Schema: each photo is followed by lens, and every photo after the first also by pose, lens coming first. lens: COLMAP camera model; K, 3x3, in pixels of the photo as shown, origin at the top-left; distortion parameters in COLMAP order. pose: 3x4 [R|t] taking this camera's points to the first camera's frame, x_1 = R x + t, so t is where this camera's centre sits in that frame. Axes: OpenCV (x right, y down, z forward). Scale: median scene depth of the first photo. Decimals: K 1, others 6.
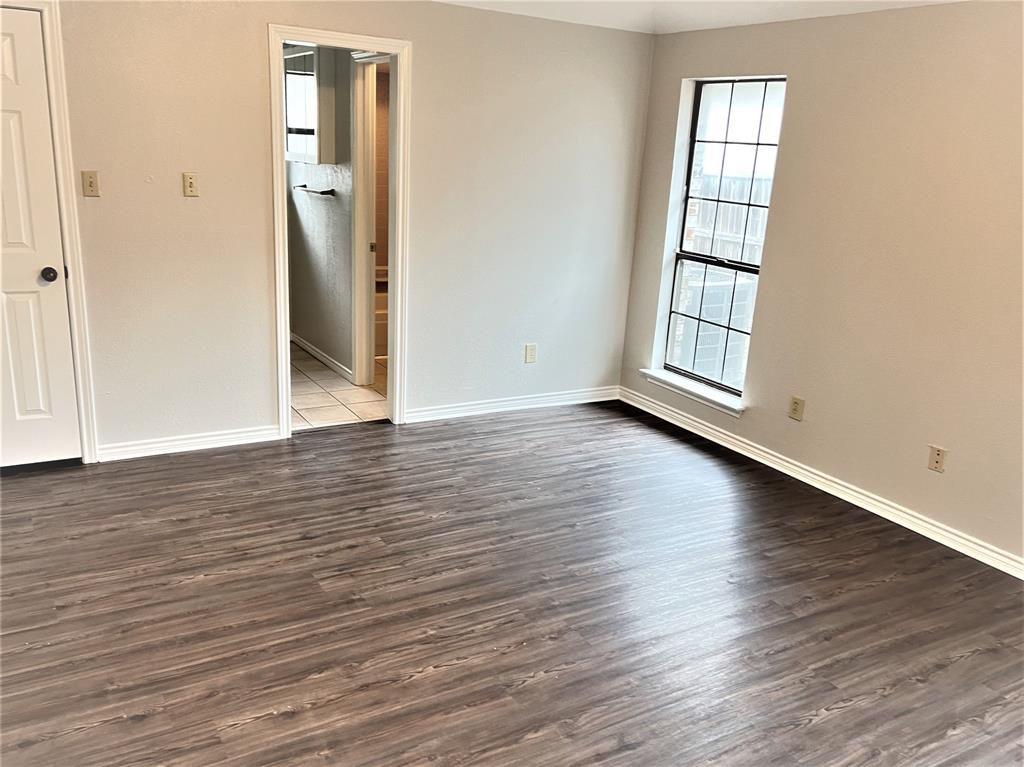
lens RADIAL K [[812.7, 0, 512.0], [0, 812.7, 383.5], [0, 0, 1]] dist [0.103878, -0.159283]
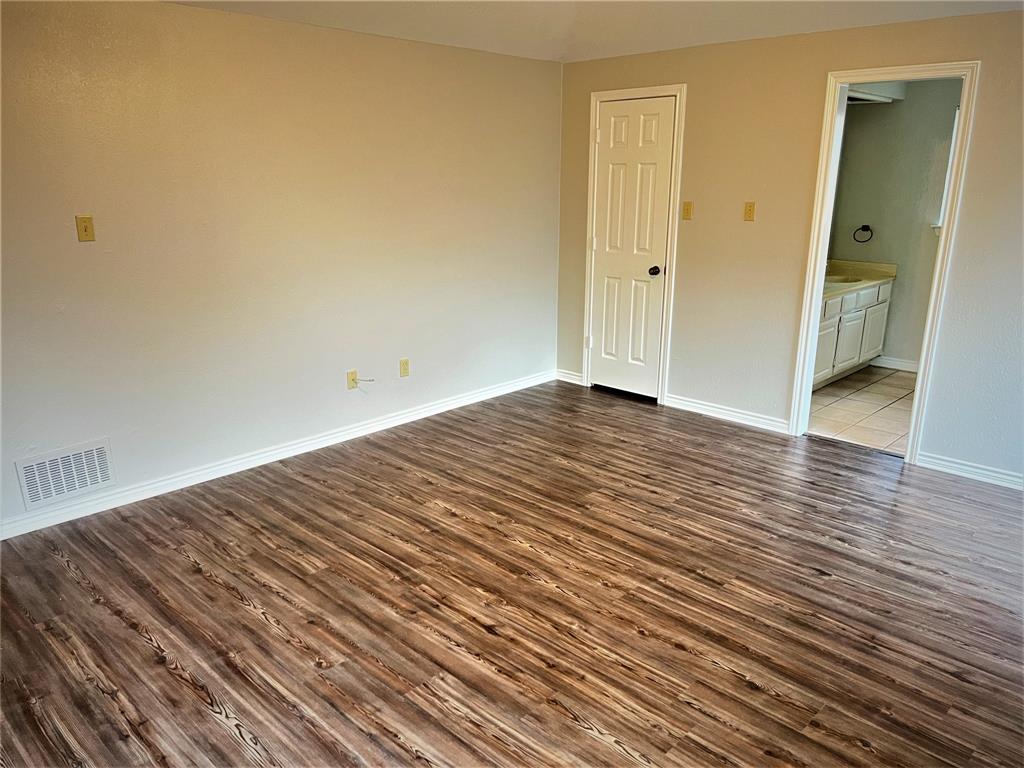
lens RADIAL K [[759.9, 0, 516.7], [0, 759.9, 384.5], [0, 0, 1]] dist [0.100068, -0.119144]
pose [[0.288989, 0.205249, -0.935071, 0.769813], [-0.254545, 0.958061, 0.131626, -0.055681], [0.922872, 0.199979, 0.329114, 0.376384]]
